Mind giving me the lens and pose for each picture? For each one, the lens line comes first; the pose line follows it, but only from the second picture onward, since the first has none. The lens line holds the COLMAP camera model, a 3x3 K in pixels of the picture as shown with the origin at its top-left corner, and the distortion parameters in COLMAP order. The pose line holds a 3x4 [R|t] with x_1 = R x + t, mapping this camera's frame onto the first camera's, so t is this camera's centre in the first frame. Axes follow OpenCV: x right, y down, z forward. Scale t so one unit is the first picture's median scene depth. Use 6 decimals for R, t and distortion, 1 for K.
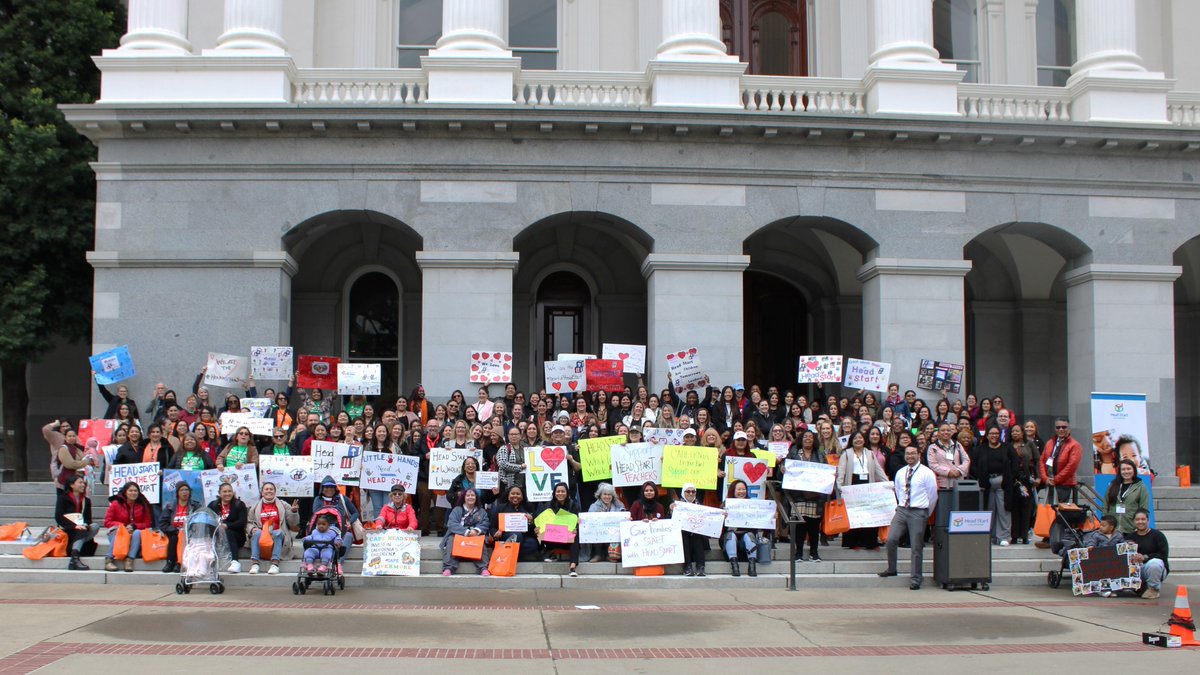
lens RADIAL K [[1271.3, 0, 573.2], [0, 1271.3, 459.9], [0, 0, 1]] dist [-0.128045, 0.000000]
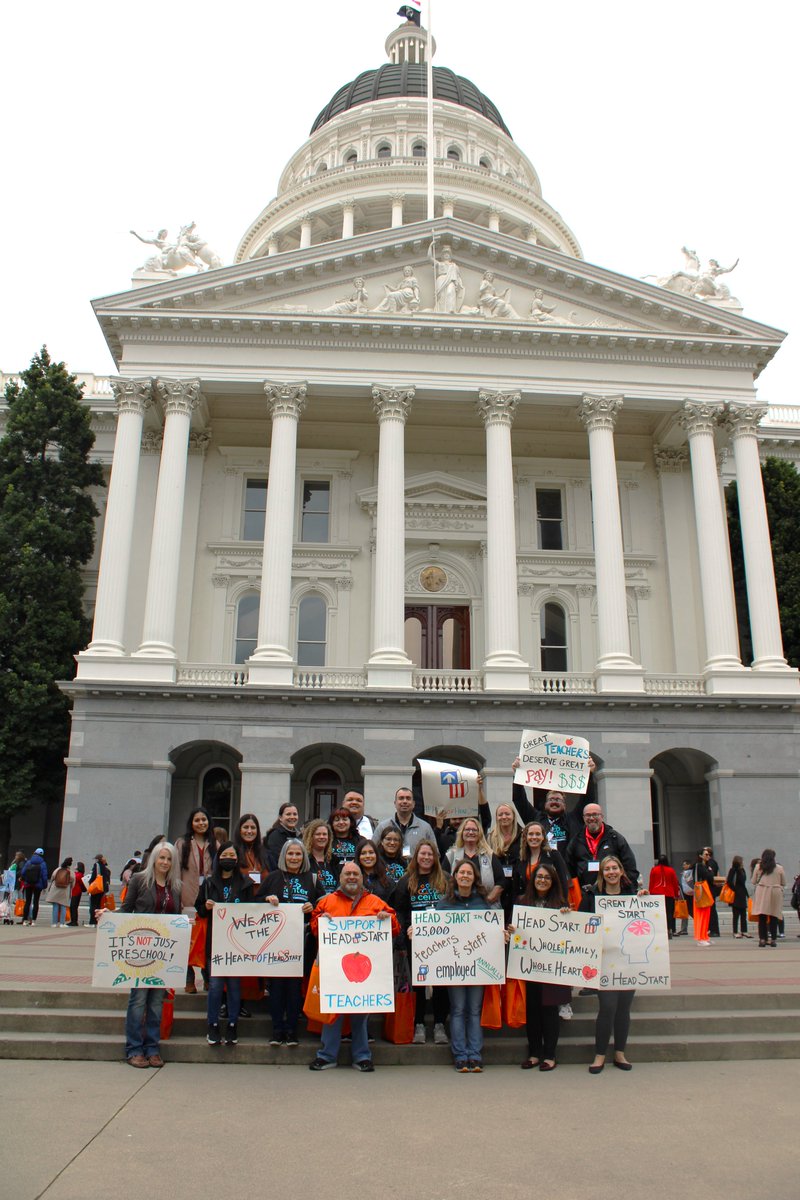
lens RADIAL K [[1019.0, 0, 399.7], [0, 1019.0, 593.0], [0, 0, 1]] dist [-0.144876, 0.027084]
pose [[0.999888, 0.009150, 0.011812, 0.095310], [-0.005381, 0.958021, -0.286649, 0.024045], [-0.013939, 0.286553, 0.957963, -0.520777]]
